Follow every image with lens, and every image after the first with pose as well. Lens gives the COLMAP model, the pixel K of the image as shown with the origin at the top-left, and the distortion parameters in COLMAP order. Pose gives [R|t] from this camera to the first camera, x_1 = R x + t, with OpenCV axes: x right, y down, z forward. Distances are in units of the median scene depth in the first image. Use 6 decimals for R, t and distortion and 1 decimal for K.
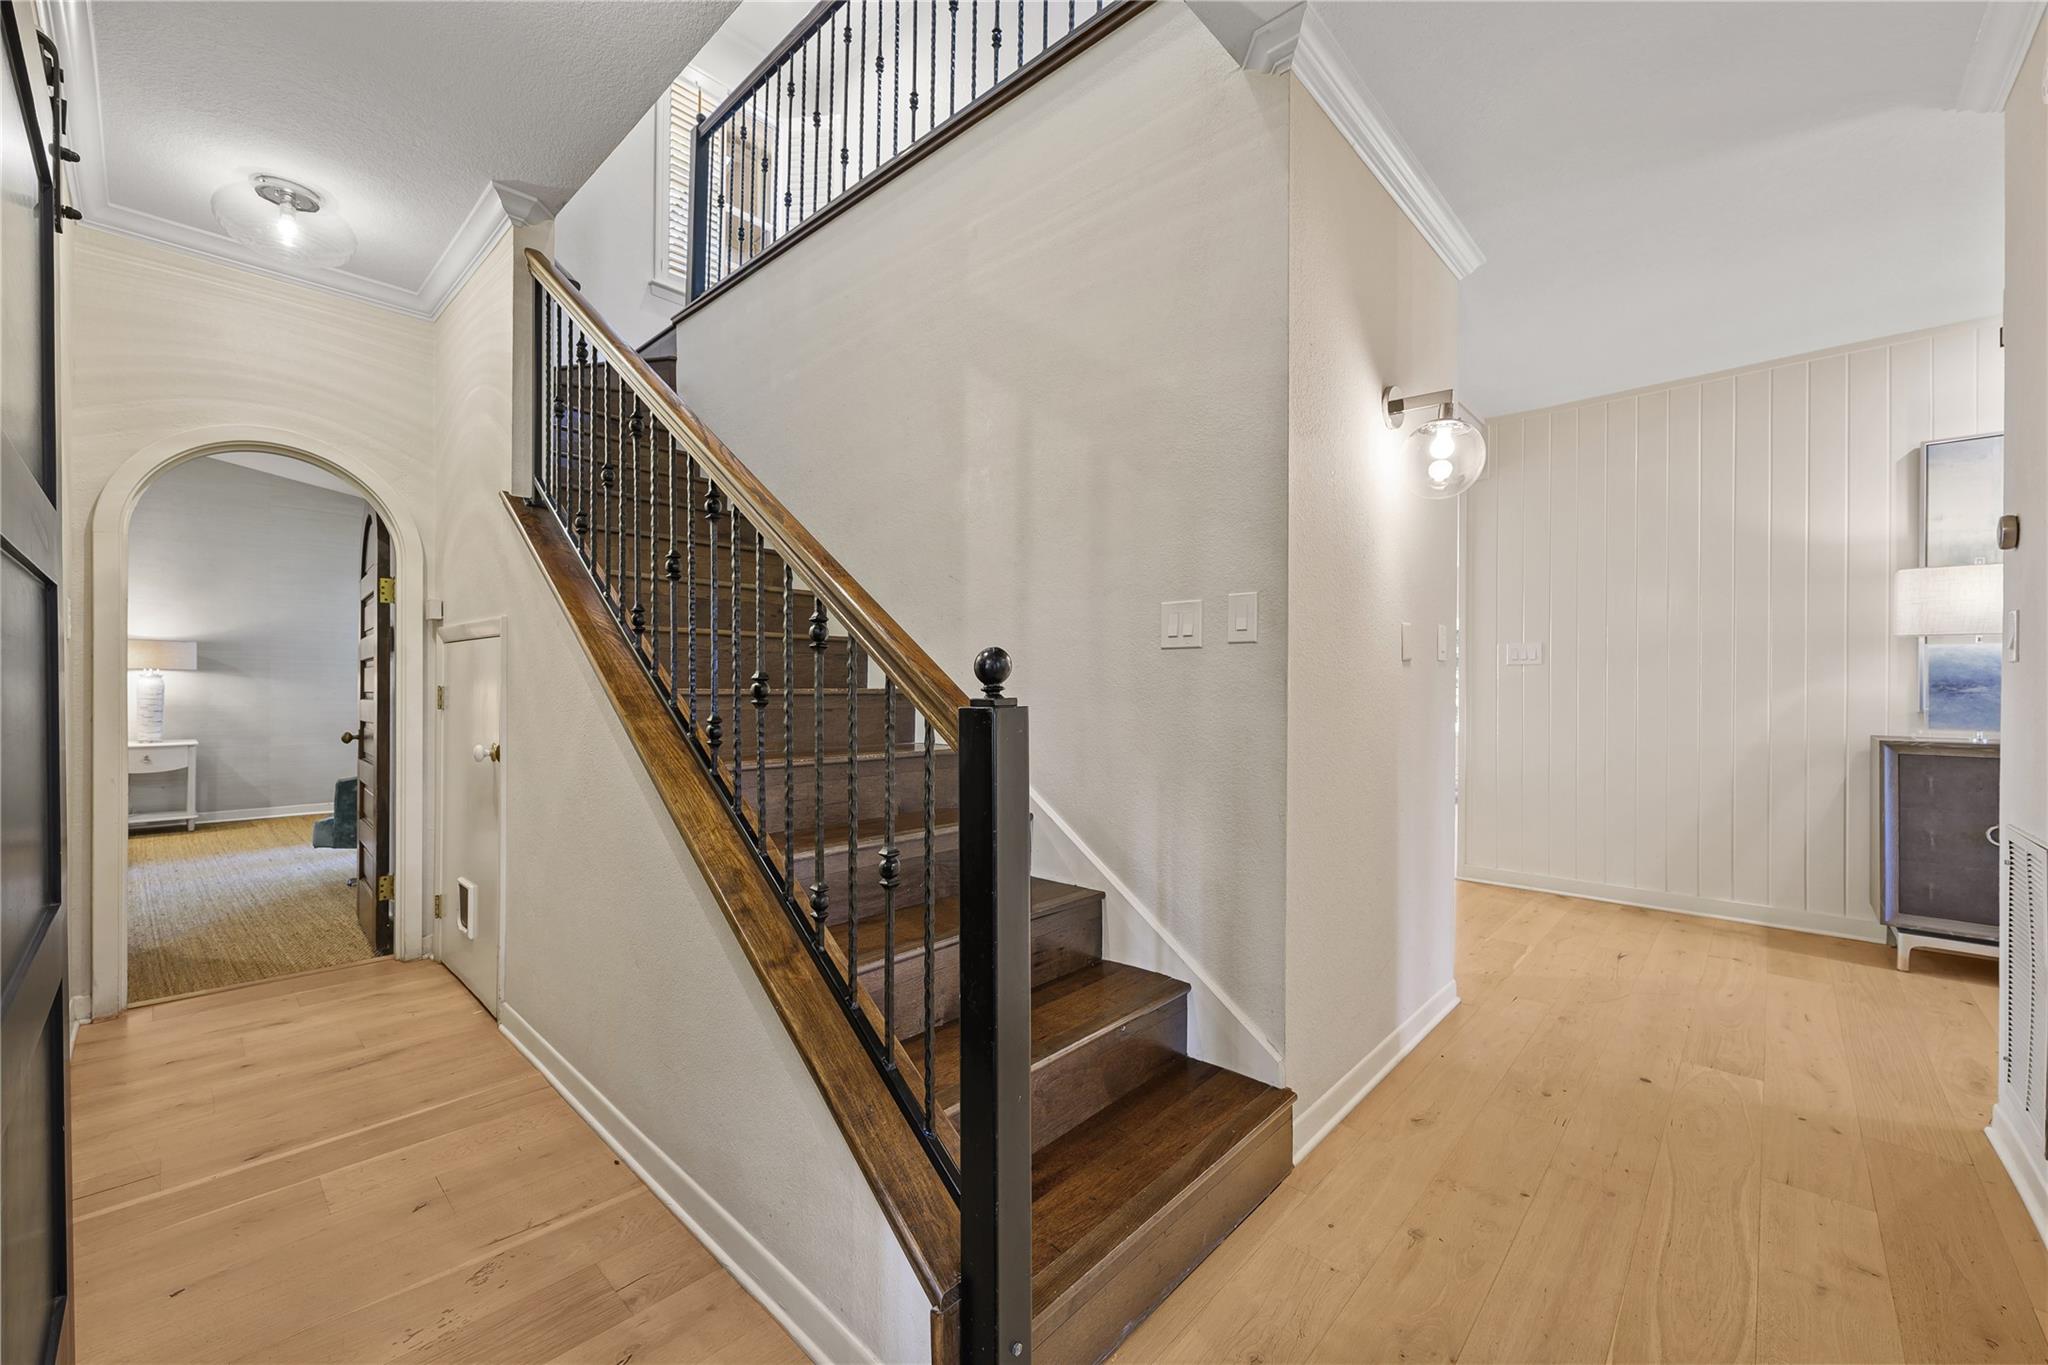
lens RADIAL K [[803.9, 0, 1029.3], [0, 803.9, 686.1], [0, 0, 1]] dist [-0.000945, -0.000077]
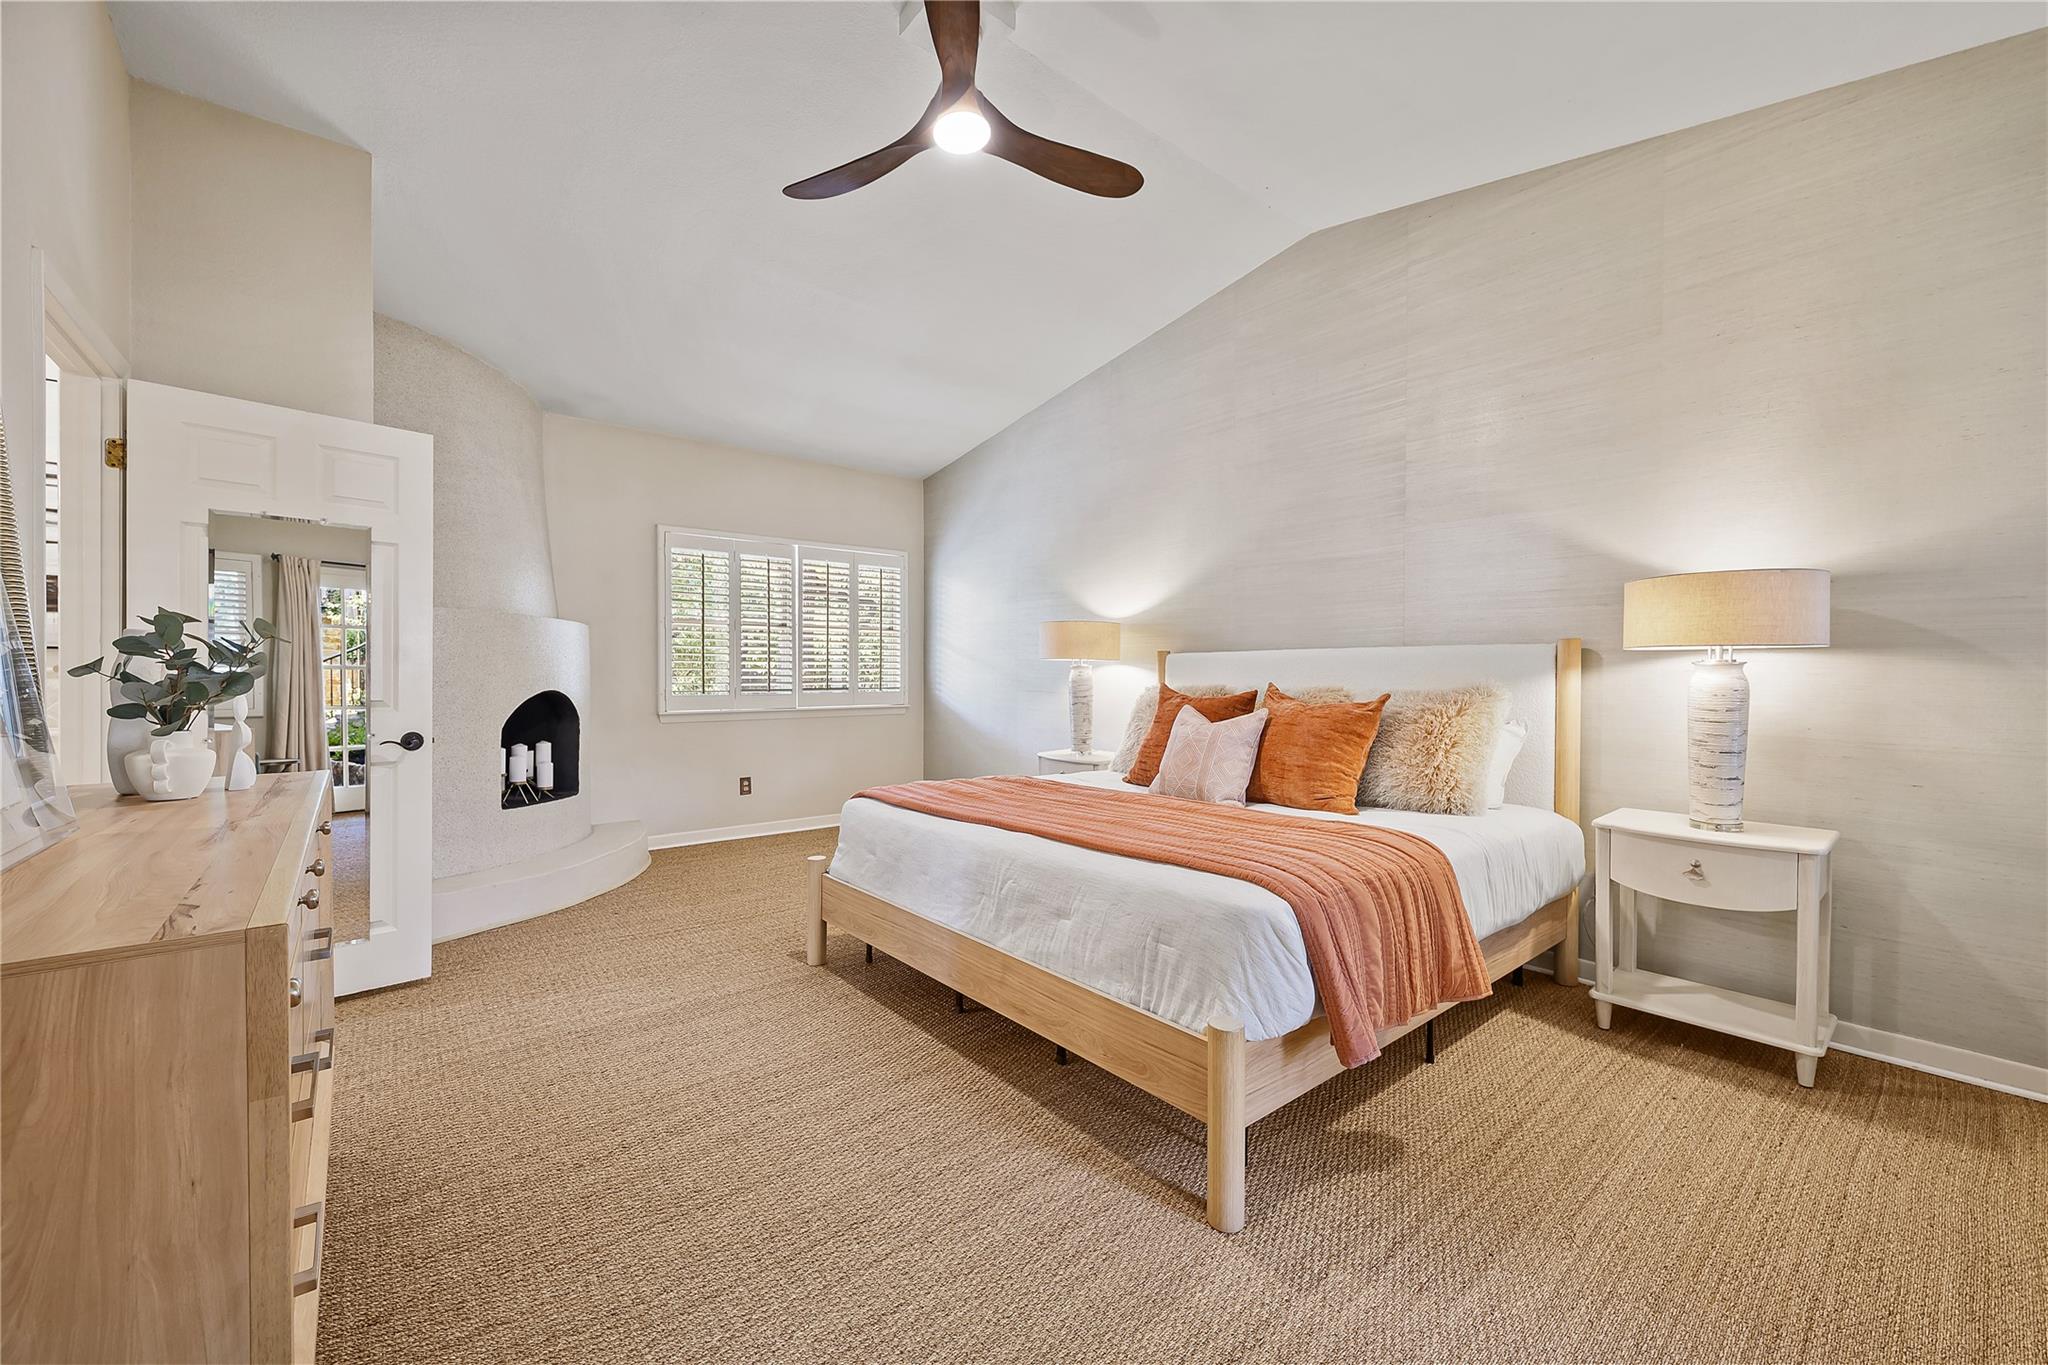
lens RADIAL K [[803.9, 0, 1030.2], [0, 803.9, 675.3], [0, 0, 1]] dist [-0.000945, -0.000077]
pose [[-0.117429, 0.006469, -0.993060, -0.621916], [0.001130, 0.999979, 0.006380, -0.010235], [0.993081, -0.000373, -0.117434, 0.675409]]
